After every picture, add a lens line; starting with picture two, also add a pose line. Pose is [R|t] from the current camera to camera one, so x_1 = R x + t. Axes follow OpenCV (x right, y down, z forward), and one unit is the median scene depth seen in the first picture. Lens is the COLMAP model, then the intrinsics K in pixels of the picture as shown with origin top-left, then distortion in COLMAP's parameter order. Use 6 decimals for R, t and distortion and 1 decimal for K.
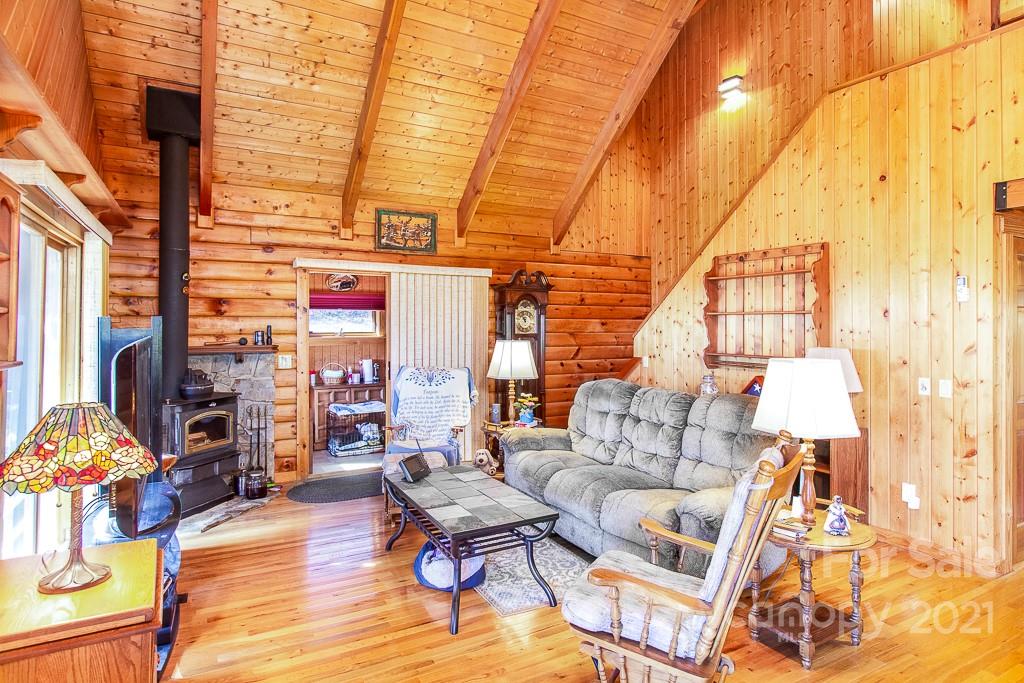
lens RADIAL K [[600.1, 0, 488.6], [0, 600.1, 309.9], [0, 0, 1]] dist [0.013580, -0.001782]
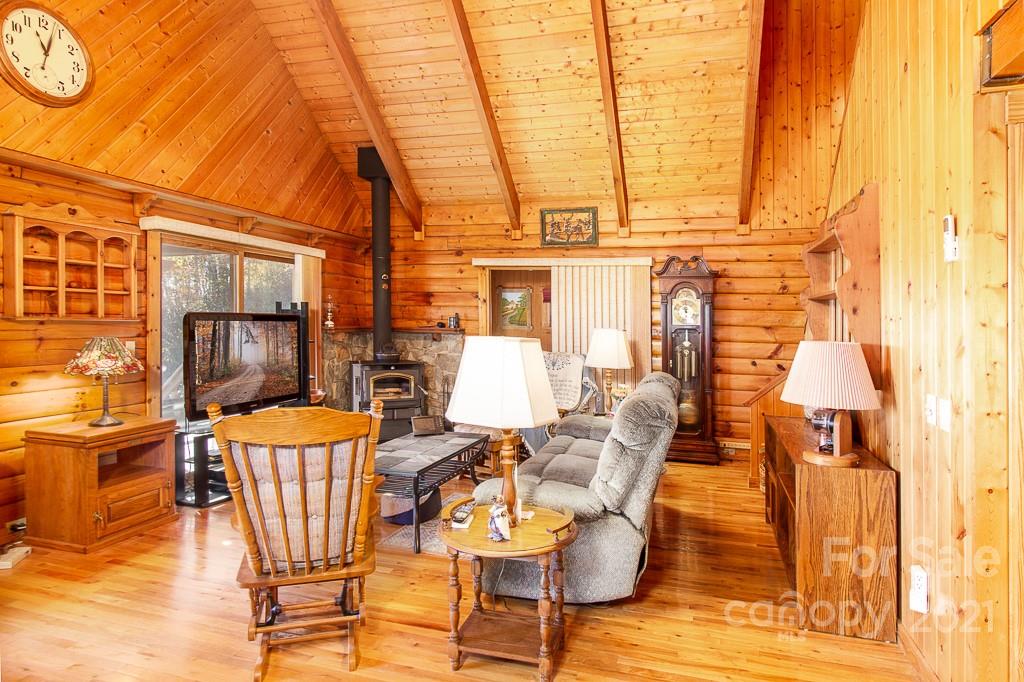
lens RADIAL K [[600.1, 0, 527.1], [0, 600.1, 328.6], [0, 0, 1]] dist [0.013580, -0.001782]
pose [[0.695866, 0.021260, -0.717857, 1.049393], [-0.003173, 0.999643, 0.026530, 0.039429], [0.718165, -0.016183, 0.695685, 0.355673]]
